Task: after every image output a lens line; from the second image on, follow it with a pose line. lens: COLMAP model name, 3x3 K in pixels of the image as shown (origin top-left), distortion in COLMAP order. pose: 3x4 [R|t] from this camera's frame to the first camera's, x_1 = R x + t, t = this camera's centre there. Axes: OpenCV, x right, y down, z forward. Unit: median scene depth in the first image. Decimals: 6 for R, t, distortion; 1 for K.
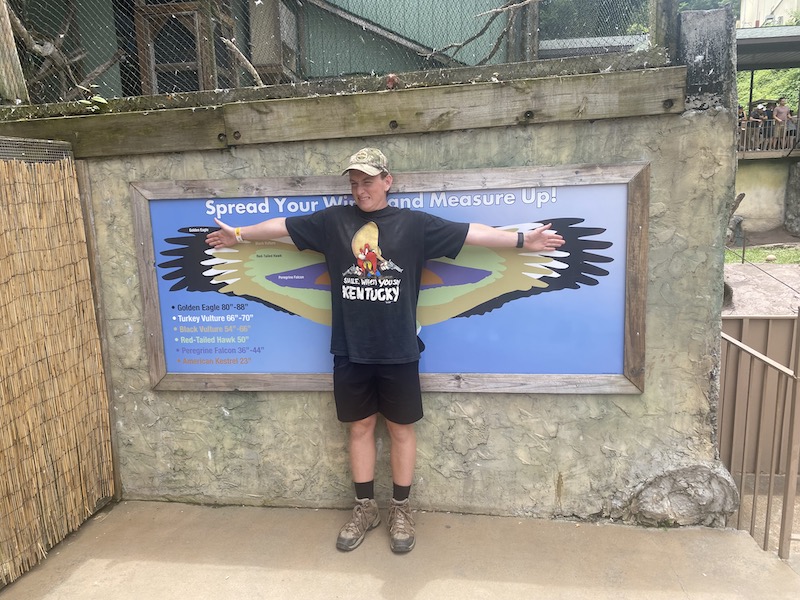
lens RADIAL K [[615.2, 0, 400.6], [0, 615.2, 293.1], [0, 0, 1]] dist [0.021806, -0.007996]
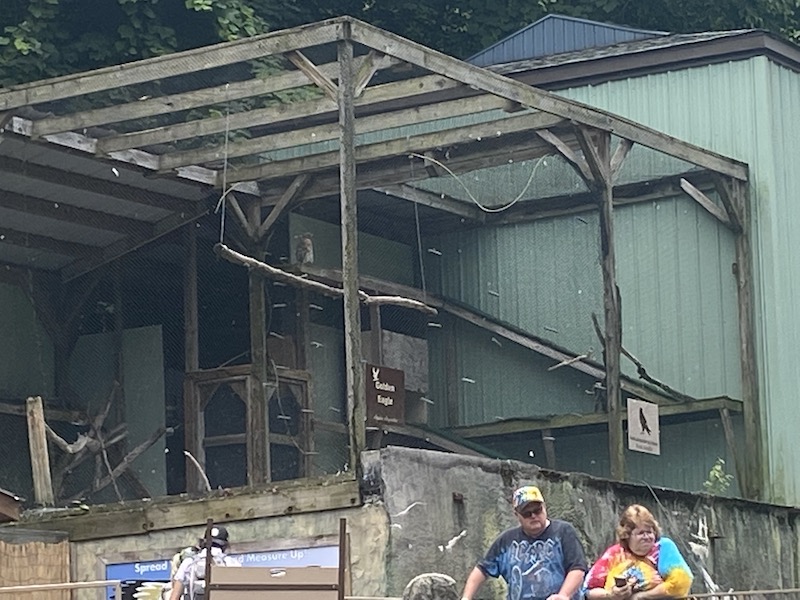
lens RADIAL K [[3223.6, 0, 399.3], [0, 3223.6, 300.0], [0, 0, 1]] dist [0.198331, 0.000000]
pose [[0.906035, -0.058094, -0.419197, 4.207543], [-0.073357, 0.953981, -0.290756, 1.728316], [0.416797, 0.294186, 0.860078, -6.695655]]
